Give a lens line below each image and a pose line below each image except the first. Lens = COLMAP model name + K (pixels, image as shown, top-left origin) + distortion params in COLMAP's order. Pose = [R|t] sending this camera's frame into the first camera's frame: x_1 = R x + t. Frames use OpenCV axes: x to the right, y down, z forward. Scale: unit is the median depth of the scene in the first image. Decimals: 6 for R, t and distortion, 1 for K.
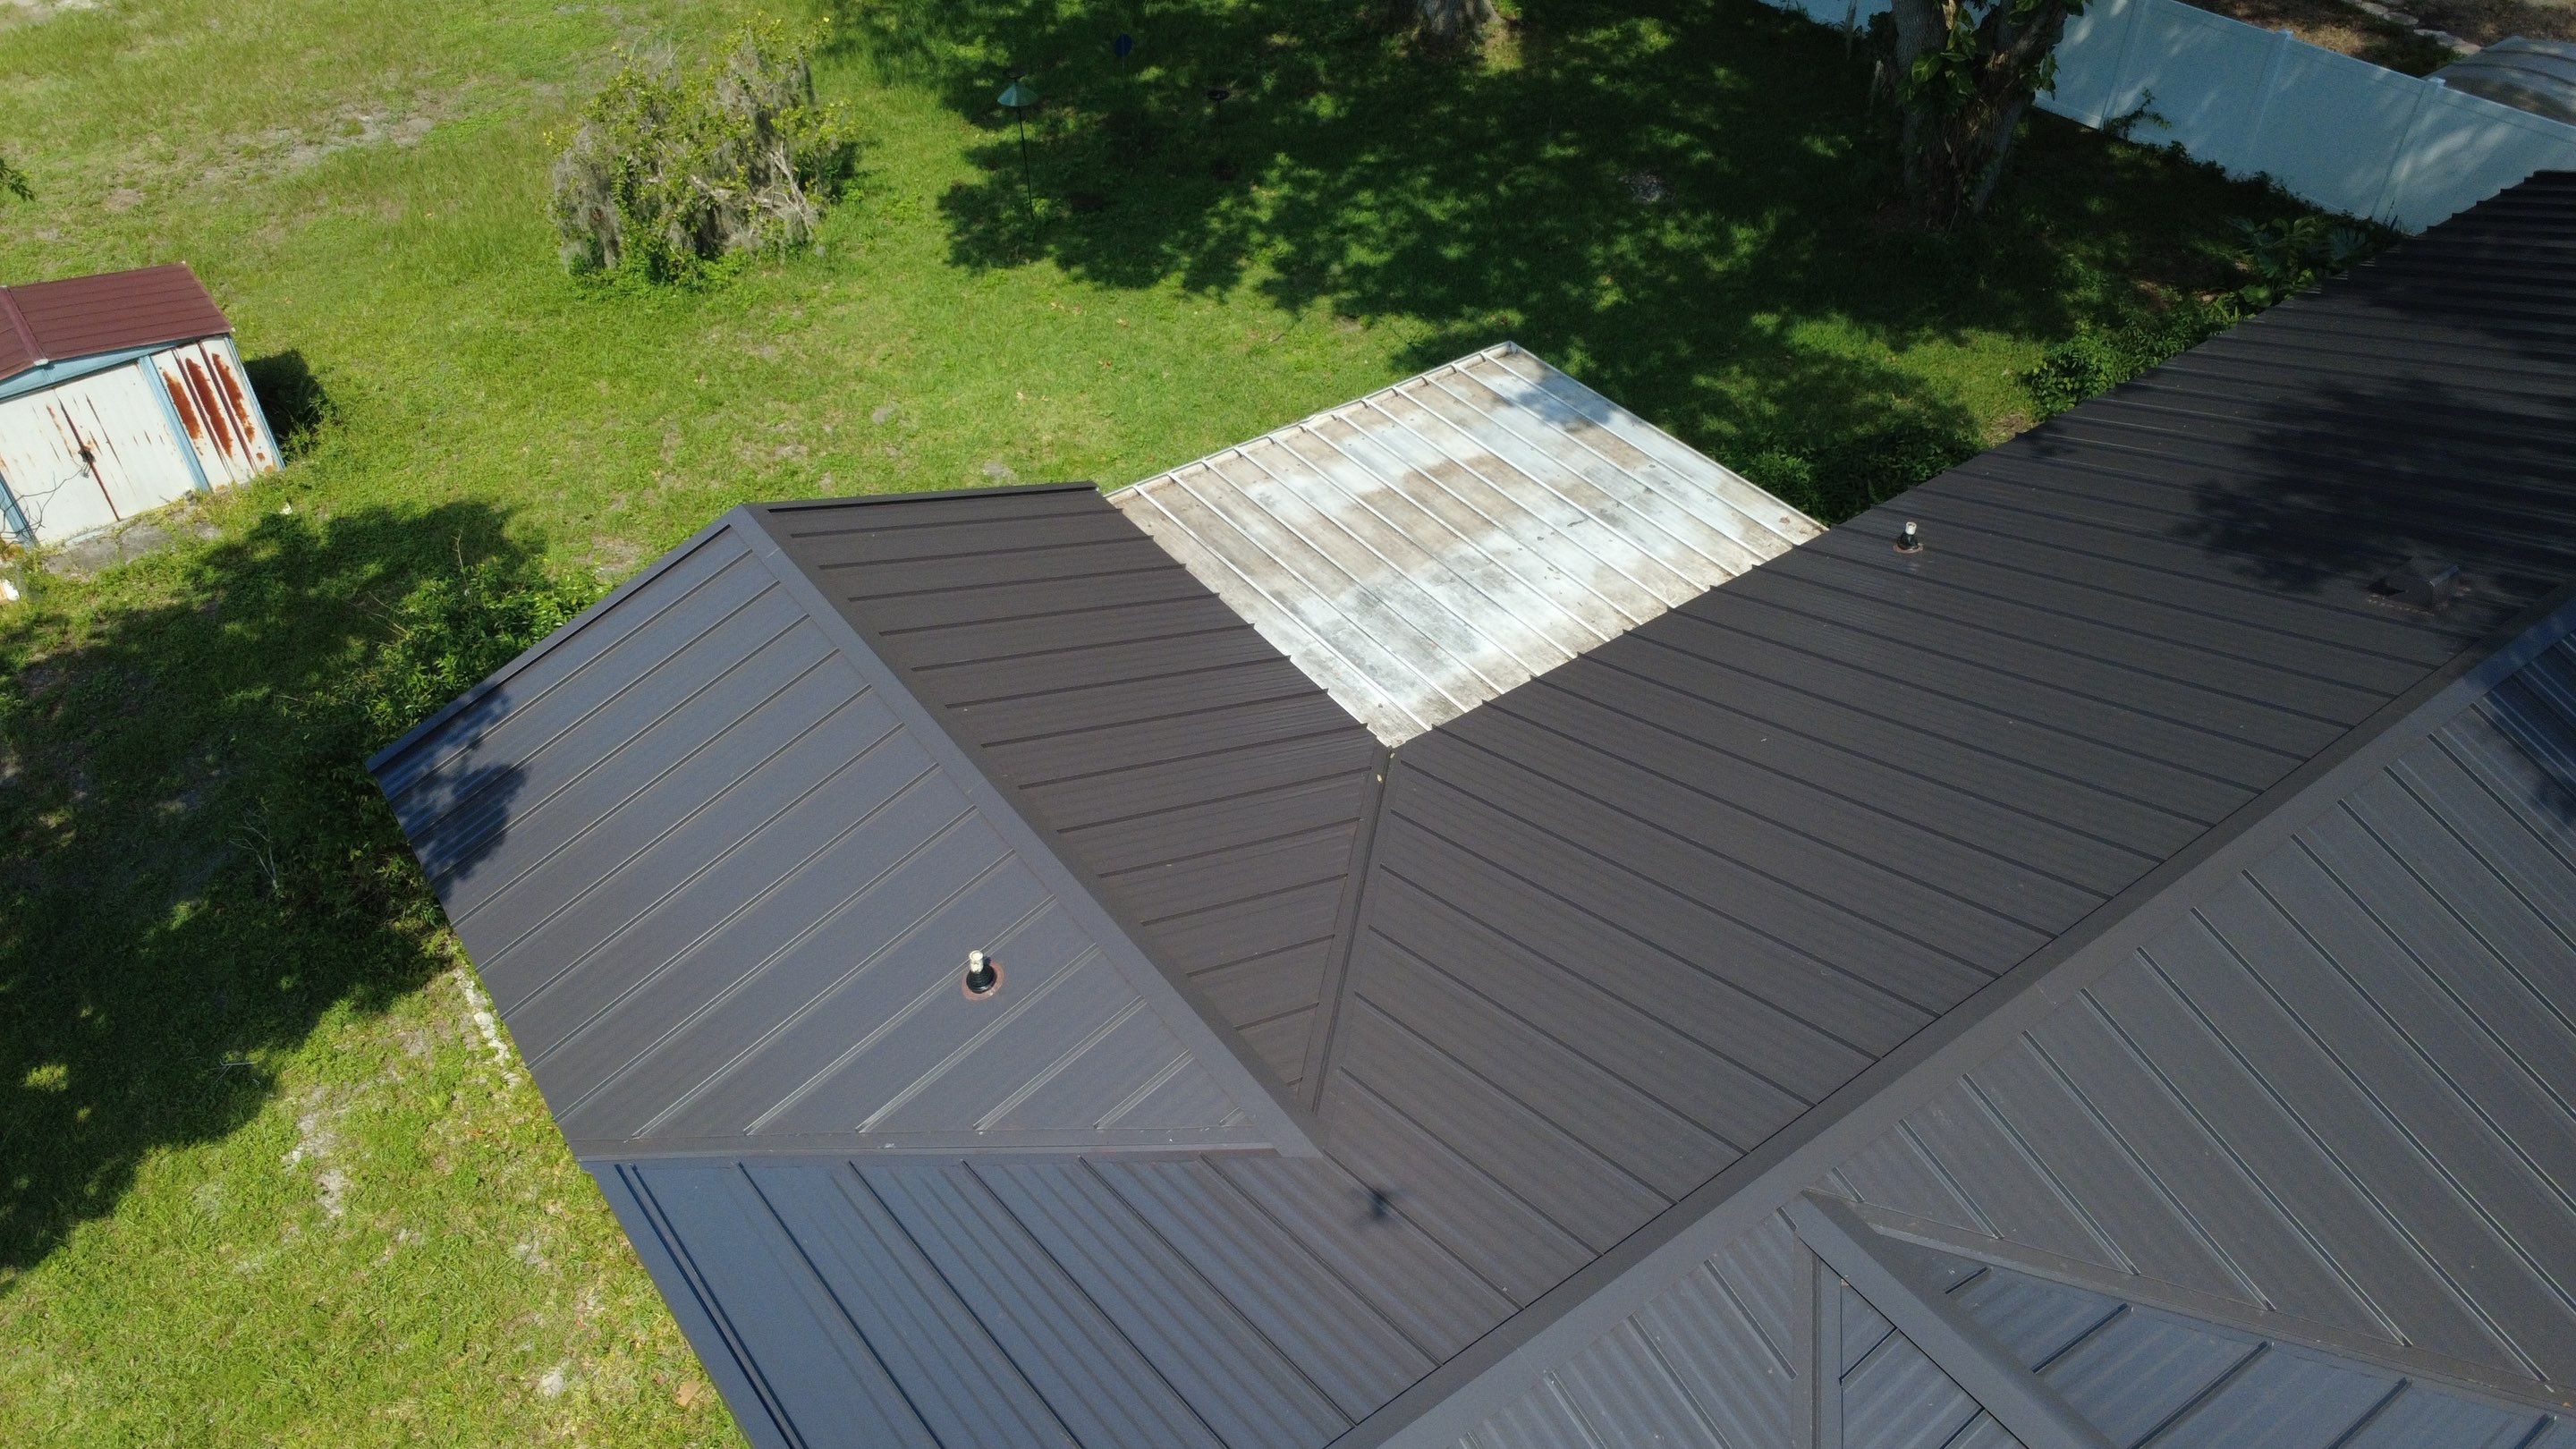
lens RADIAL K [[1874.1, 0, 1288.3], [0, 1874.1, 727.1], [0, 0, 1]] dist [-0.003719, 0.006406]
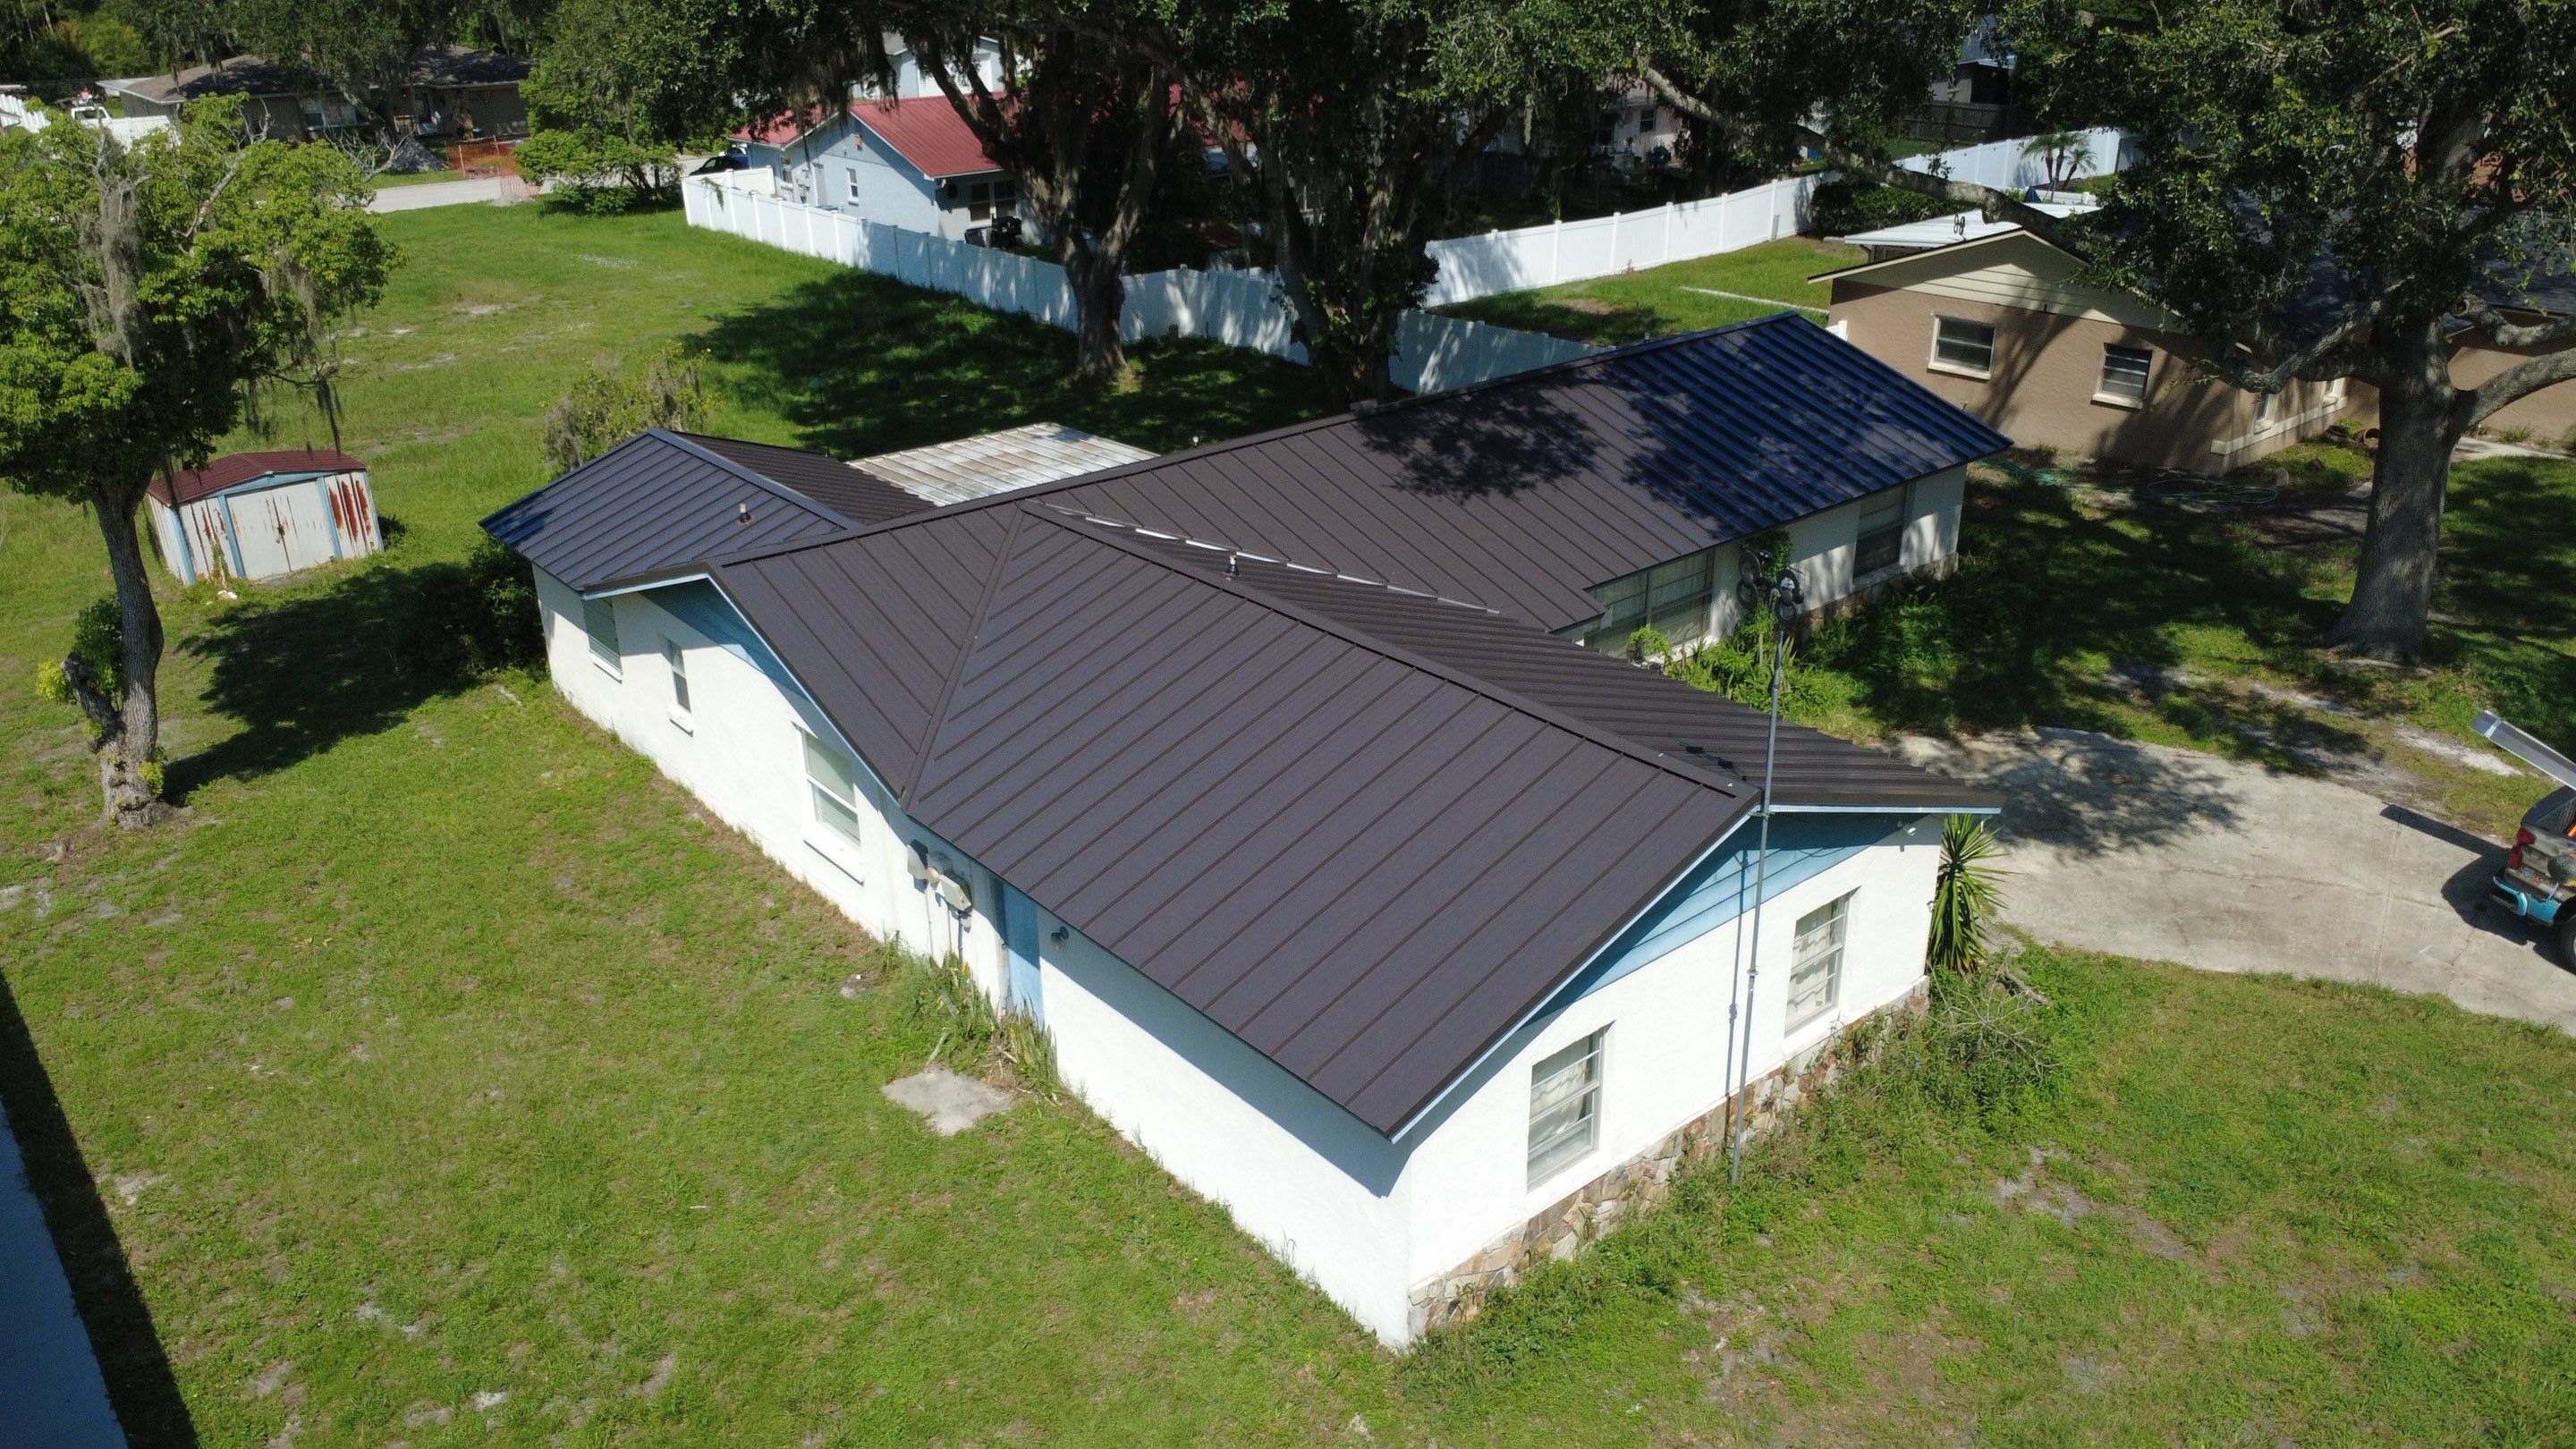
lens RADIAL K [[1874.1, 0, 1274.6], [0, 1874.1, 714.9], [0, 0, 1]] dist [-0.003719, 0.006406]
pose [[0.997820, -0.034331, 0.056366, 0.195633], [0.049840, 0.951829, -0.302551, 0.585565], [-0.043264, 0.304701, 0.951465, -0.667836]]
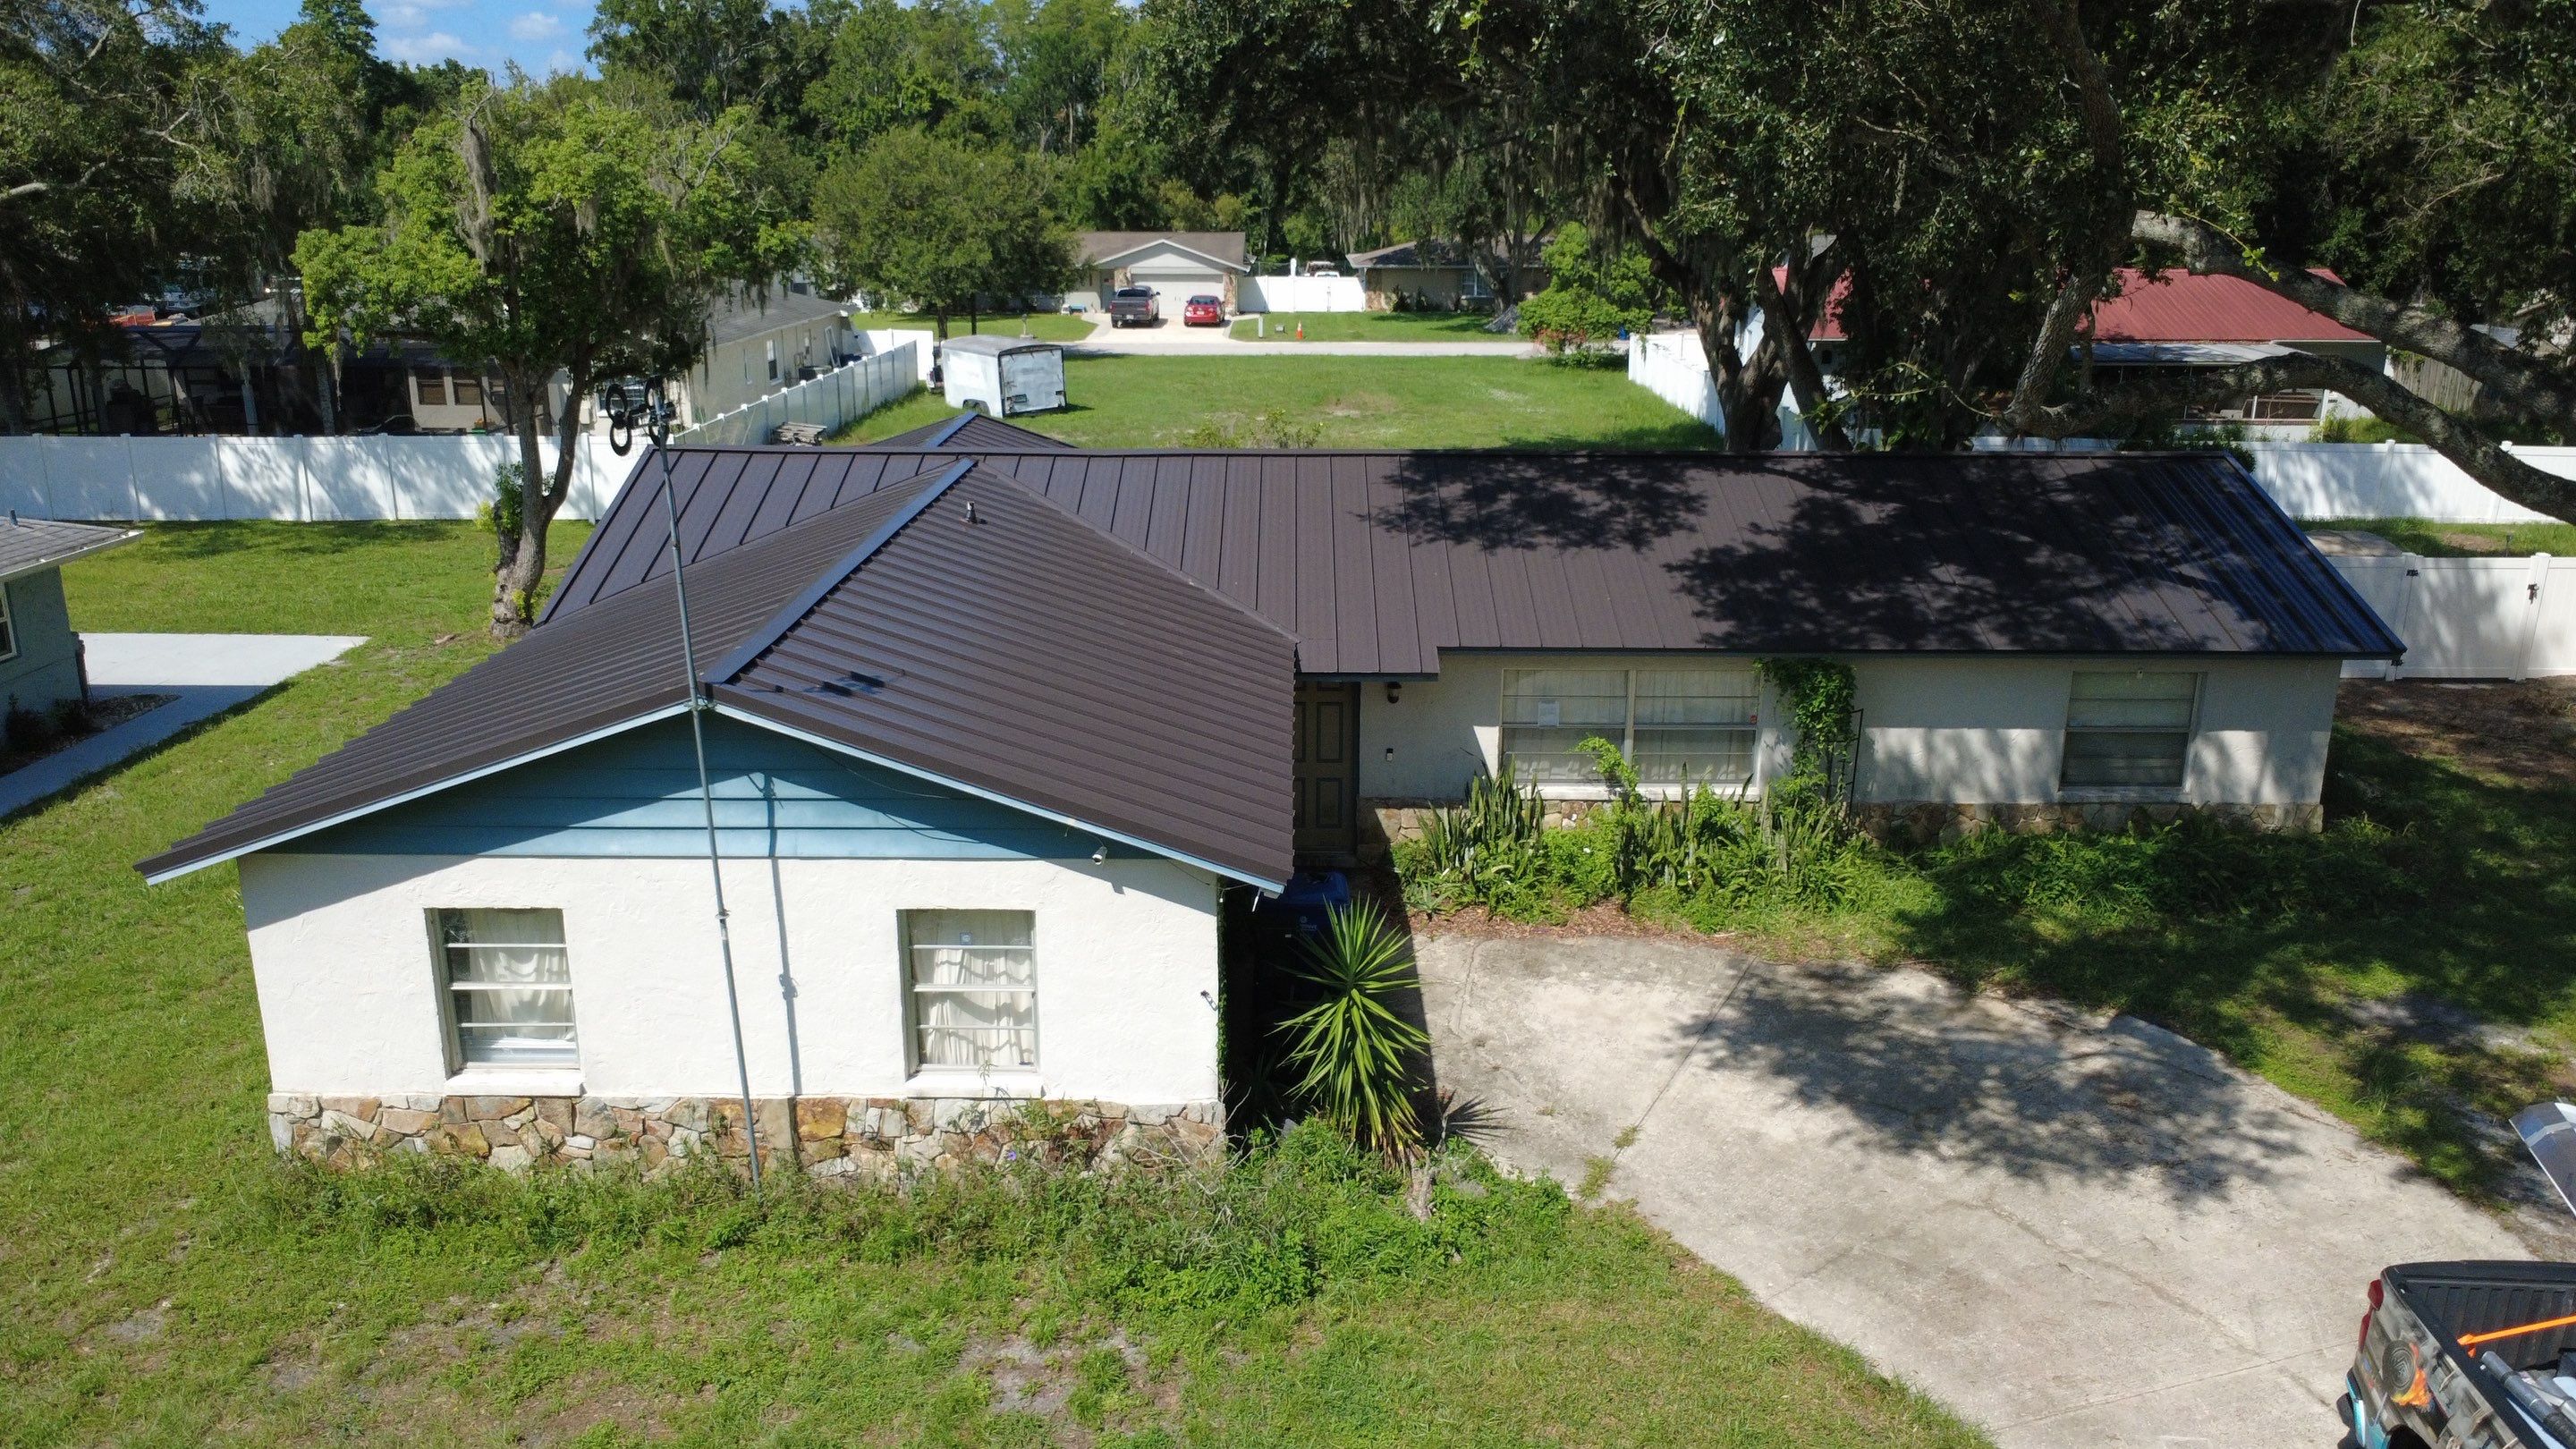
lens RADIAL K [[1874.1, 0, 1286.0], [0, 1874.1, 713.9], [0, 0, 1]] dist [-0.003719, 0.006406]
pose [[0.805184, 0.171876, -0.567572, 0.964771], [-0.397154, 0.867037, -0.300859, 0.516966], [0.440395, 0.467660, 0.766385, -0.338219]]
